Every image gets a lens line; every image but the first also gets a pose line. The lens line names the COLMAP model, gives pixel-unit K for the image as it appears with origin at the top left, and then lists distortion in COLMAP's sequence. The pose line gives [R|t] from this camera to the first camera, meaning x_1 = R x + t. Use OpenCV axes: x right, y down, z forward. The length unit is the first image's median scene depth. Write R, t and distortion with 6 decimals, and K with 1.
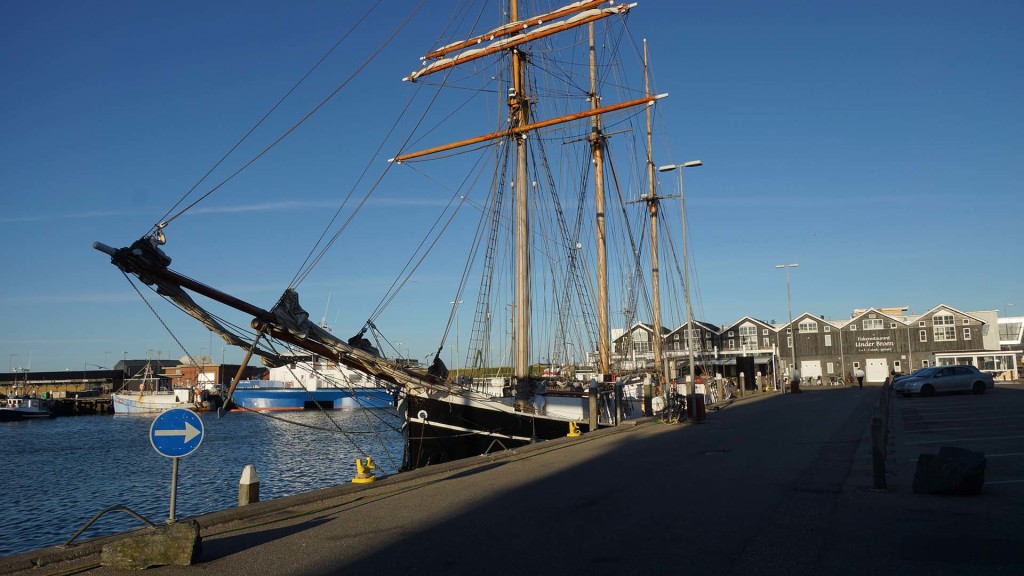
lens RADIAL K [[684.7, 0, 515.9], [0, 684.7, 292.3], [0, 0, 1]] dist [-0.018954, 0.018972]
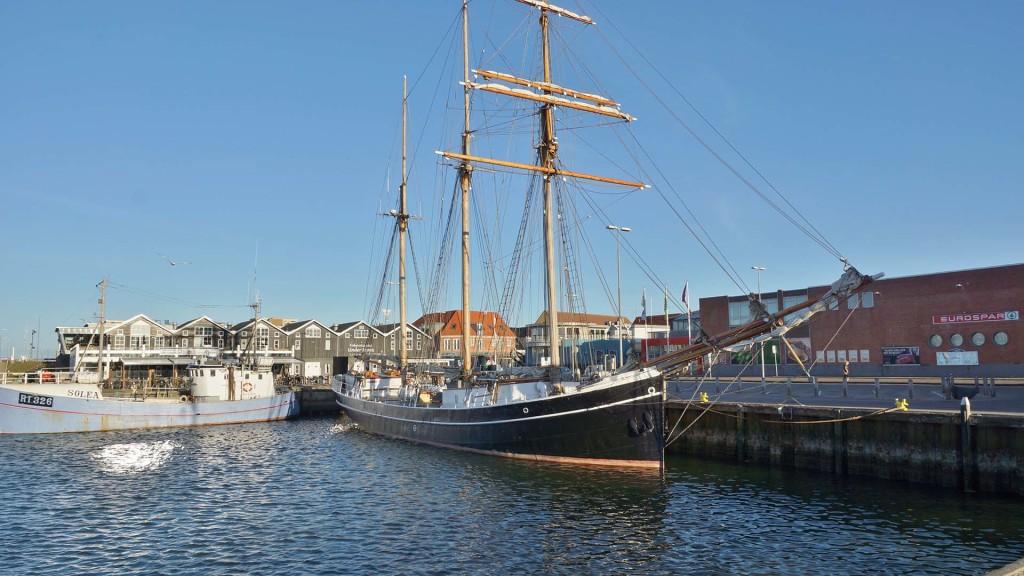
lens RADIAL K [[694.4, 0, 512.0], [0, 694.4, 288.0], [0, 0, 1]] dist [-0.003190, 0.002844]
pose [[0.462093, 0.121002, 0.878538, -0.287178], [-0.107501, 0.990985, -0.079946, 0.022590], [-0.880292, -0.057502, 0.470935, 0.112935]]
